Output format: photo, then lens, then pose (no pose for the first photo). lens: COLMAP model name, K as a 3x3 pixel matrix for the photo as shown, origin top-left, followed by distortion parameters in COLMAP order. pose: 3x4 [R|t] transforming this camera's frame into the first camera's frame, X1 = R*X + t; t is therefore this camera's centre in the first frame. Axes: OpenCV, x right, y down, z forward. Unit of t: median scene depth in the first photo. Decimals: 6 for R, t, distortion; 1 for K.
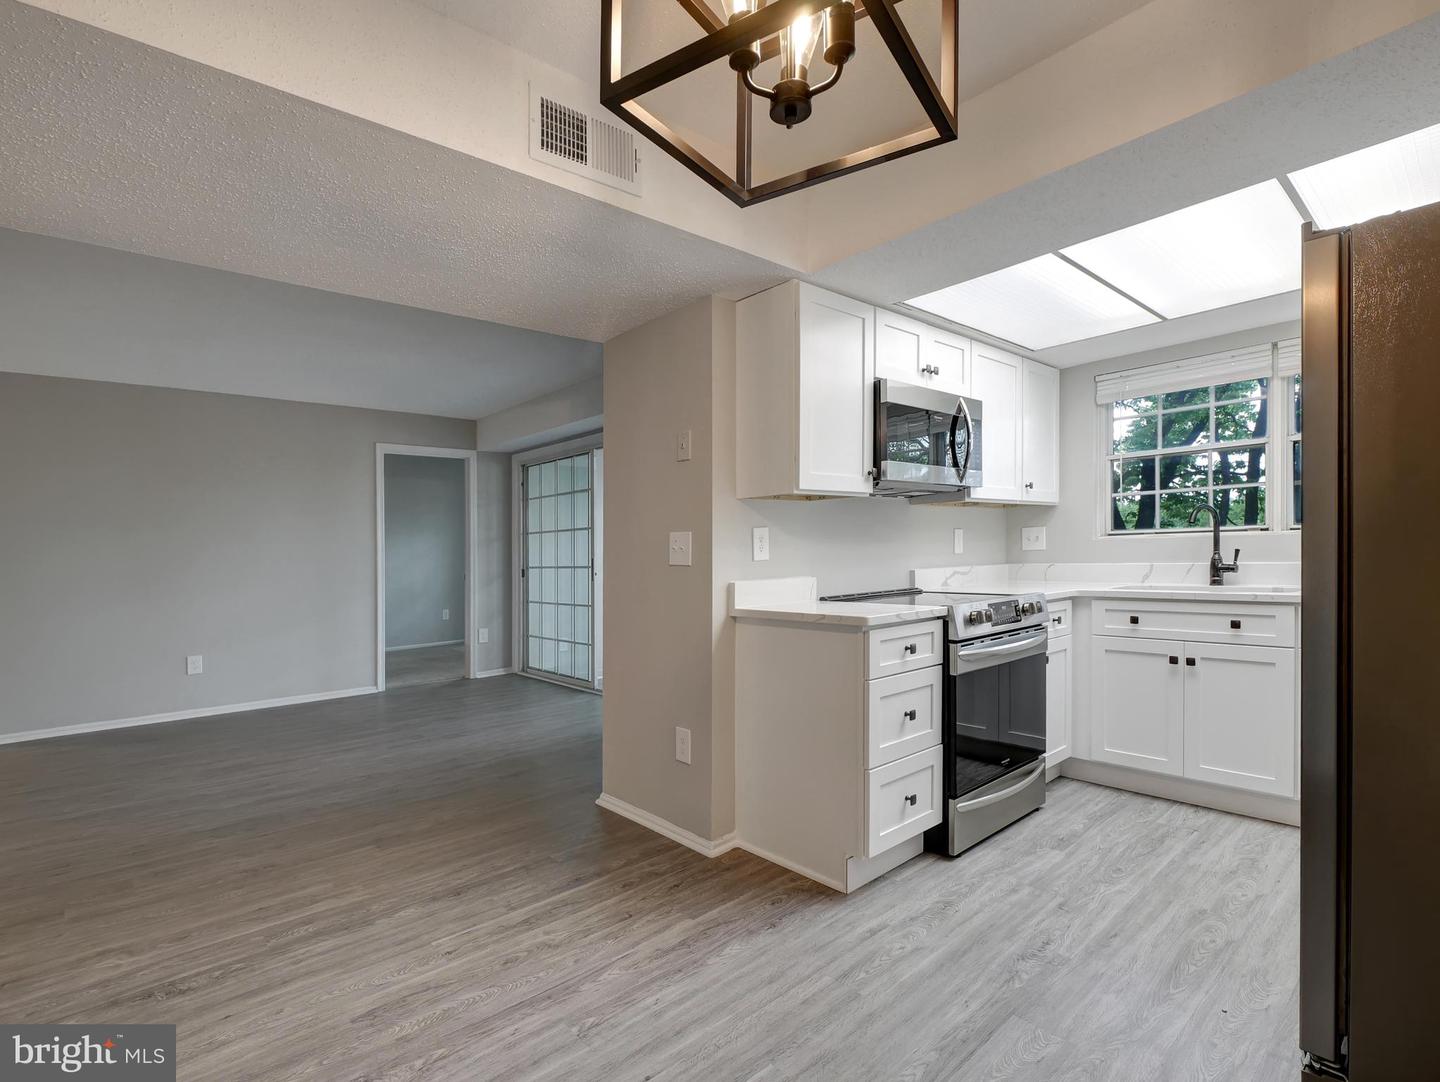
lens RADIAL K [[726.9, 0, 711.2], [0, 726.9, 595.2], [0, 0, 1]] dist [-0.020718, 0.000019]
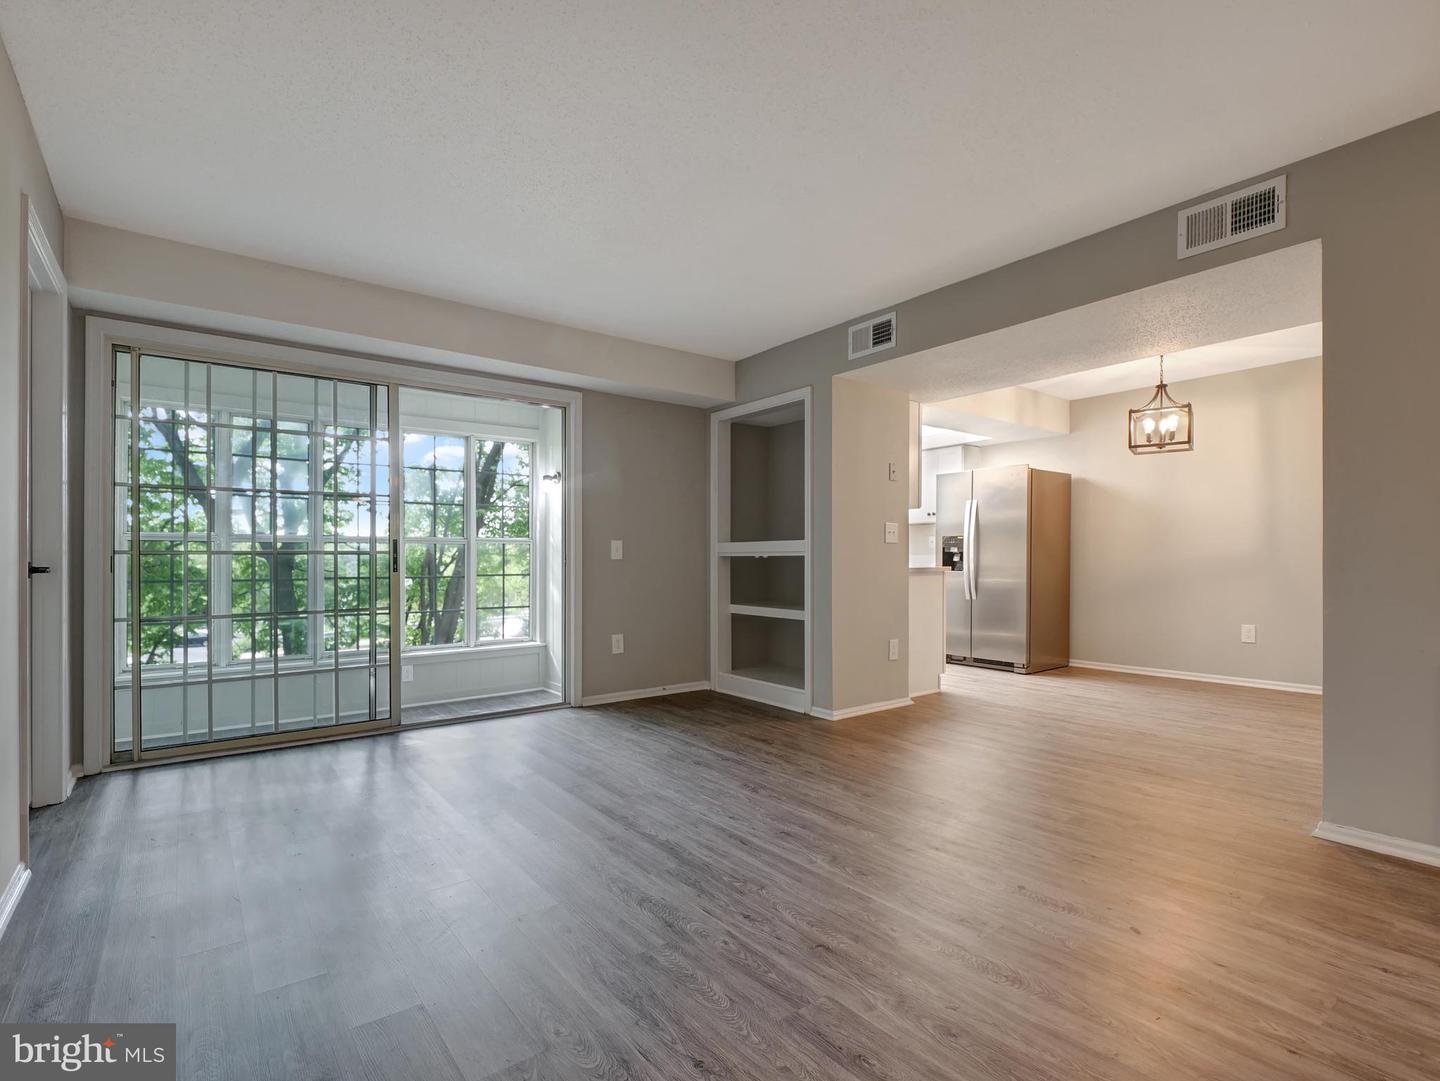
lens RADIAL K [[718.5, 0, 740.1], [0, 718.5, 572.5], [0, 0, 1]] dist [-0.004304, -0.000835]
pose [[0.008535, 0.006982, 0.999939, -1.494985], [0.065724, 0.997809, -0.007528, 0.015823], [-0.997801, 0.065785, 0.008058, 1.158681]]
